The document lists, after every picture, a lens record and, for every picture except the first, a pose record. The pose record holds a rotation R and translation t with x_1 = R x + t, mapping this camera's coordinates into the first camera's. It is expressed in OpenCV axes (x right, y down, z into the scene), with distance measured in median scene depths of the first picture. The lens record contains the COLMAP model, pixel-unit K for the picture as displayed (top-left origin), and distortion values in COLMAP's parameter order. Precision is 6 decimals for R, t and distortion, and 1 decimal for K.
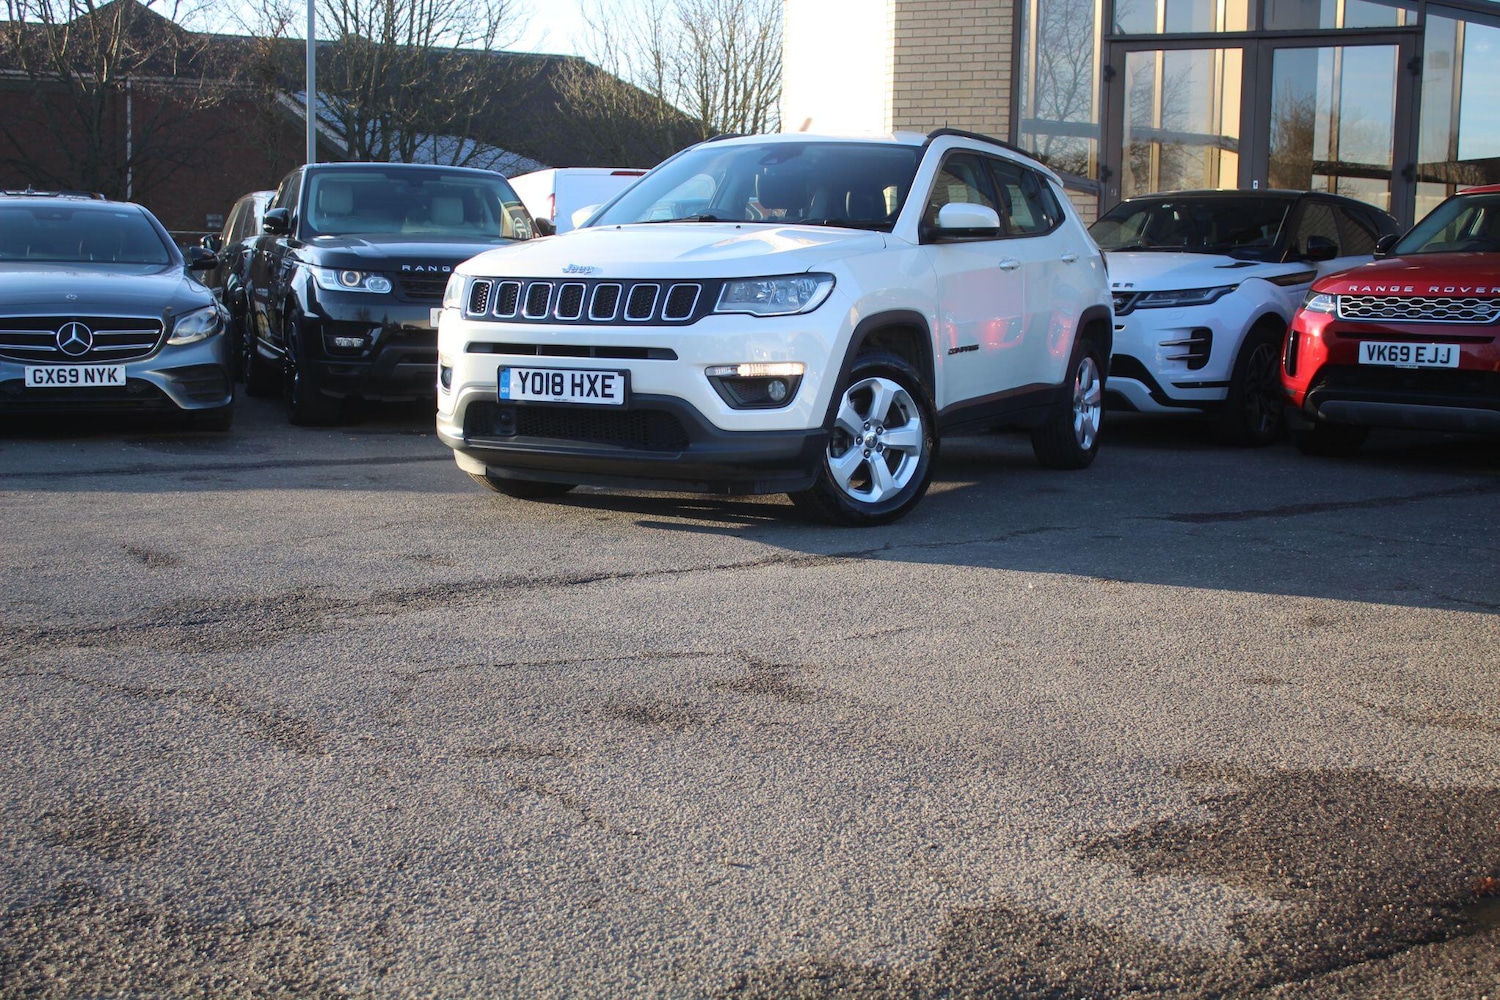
lens RADIAL K [[1814.7, 0, 736.7], [0, 1814.7, 501.7], [0, 0, 1]] dist [-0.112166, 0.190701]
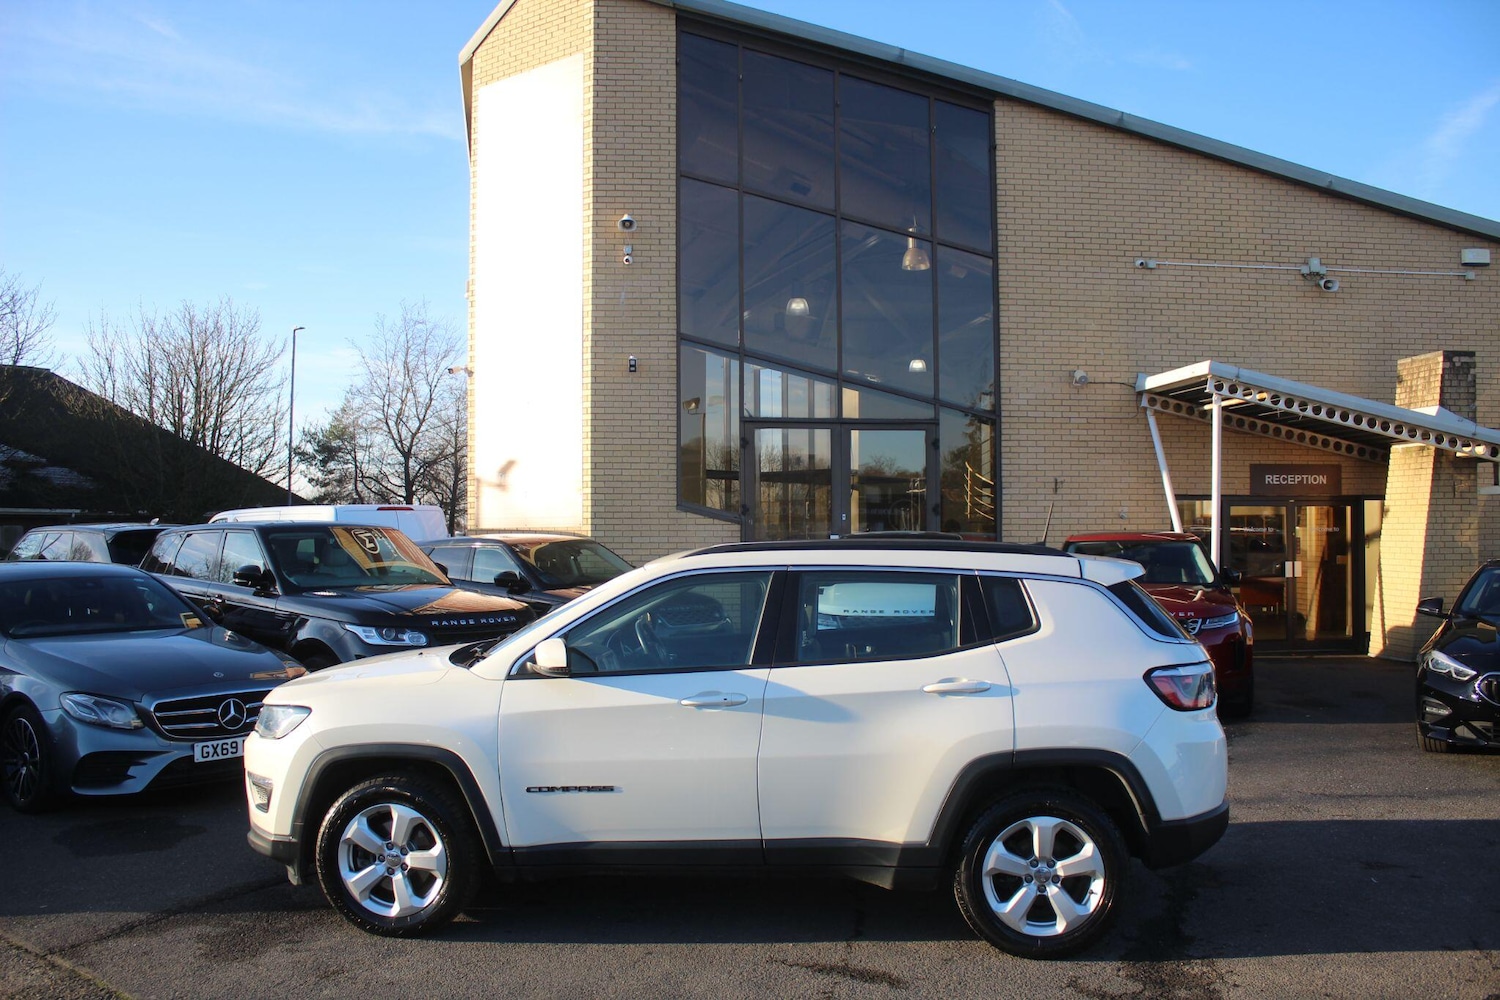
lens RADIAL K [[1247.3, 0, 737.2], [0, 1247.3, 499.0], [0, 0, 1]] dist [-0.169696, 0.153377]
pose [[0.872590, -0.008732, 0.488375, -0.506276], [0.073733, 0.990738, -0.114025, -0.125302], [-0.482856, 0.135507, 0.865152, 0.195033]]
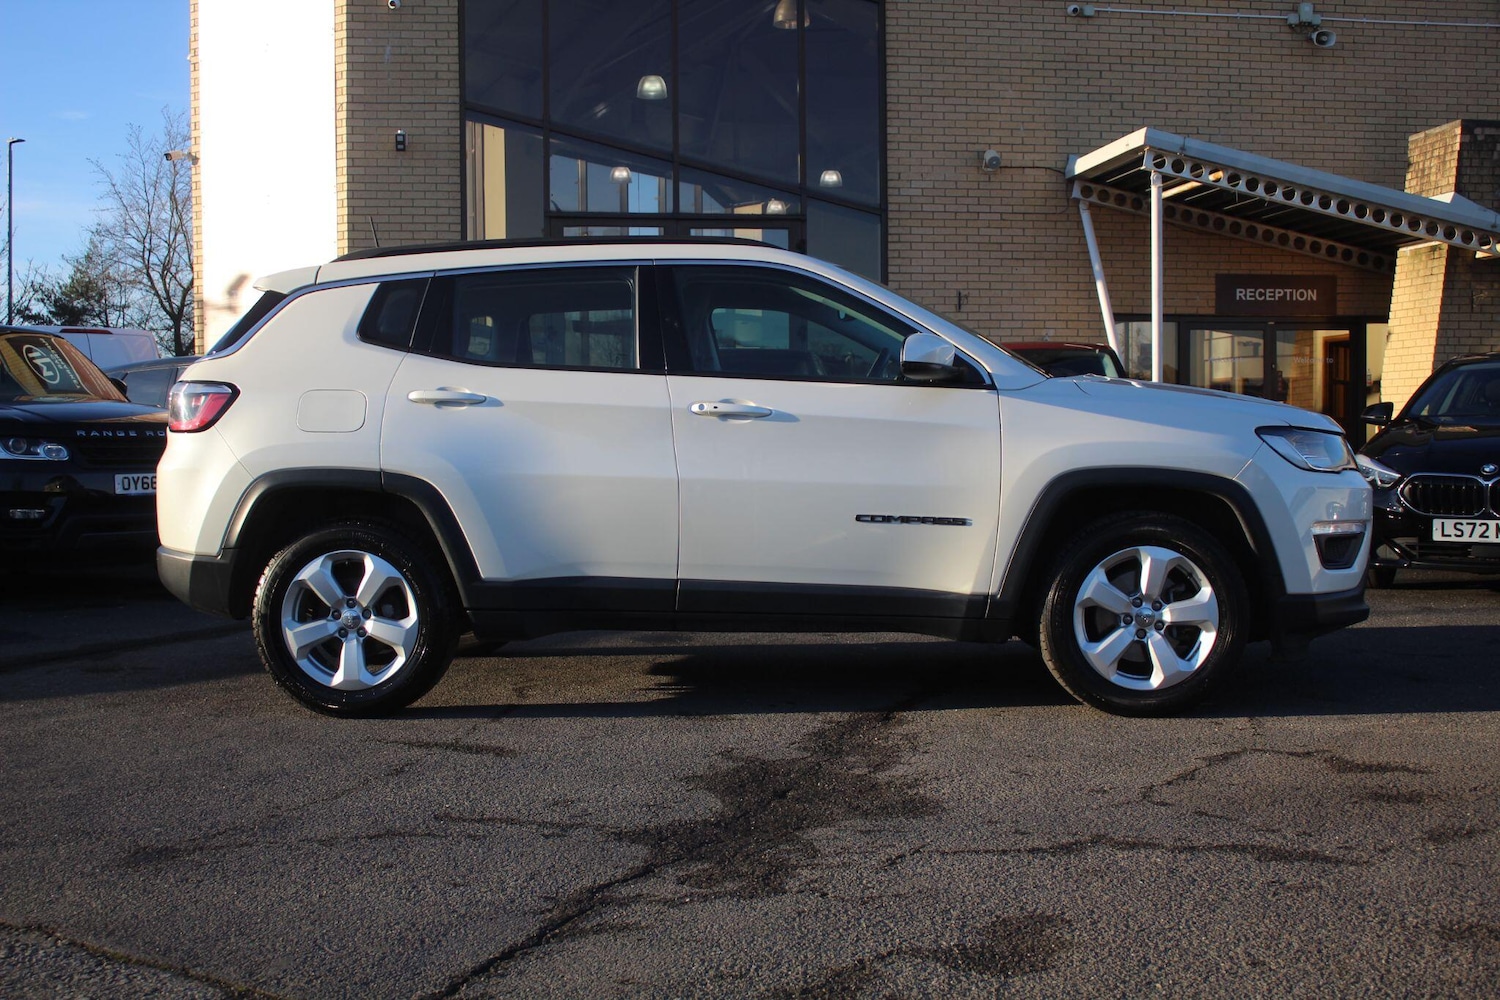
lens RADIAL K [[1651.5, 0, 738.0], [0, 1651.5, 501.3], [0, 0, 1]] dist [-0.119022, 0.158359]
pose [[0.846184, -0.047660, 0.530756, -0.424889], [0.084938, 0.995322, -0.046042, -0.030233], [-0.526078, 0.084041, 0.846273, 0.113662]]
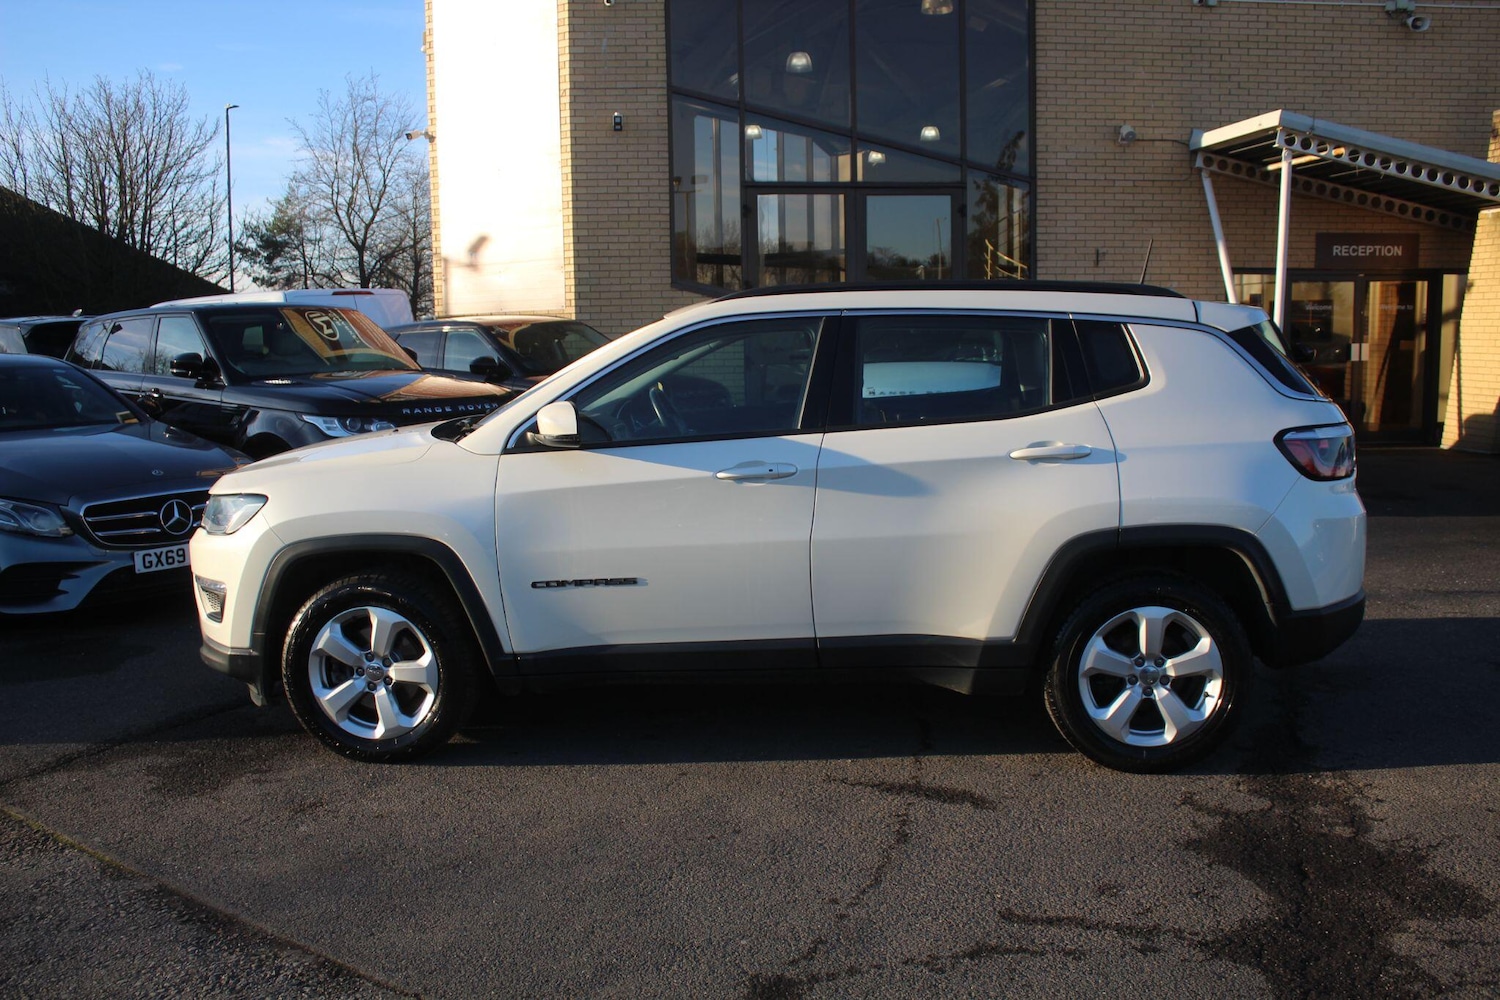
lens RADIAL K [[1343.2, 0, 738.3], [0, 1343.2, 497.9], [0, 0, 1]] dist [-0.157879, 0.155129]
pose [[0.866266, -0.095250, 0.490419, -0.495052], [0.088887, 0.995379, 0.036316, -0.109552], [-0.491612, 0.012133, 0.870730, 0.263444]]
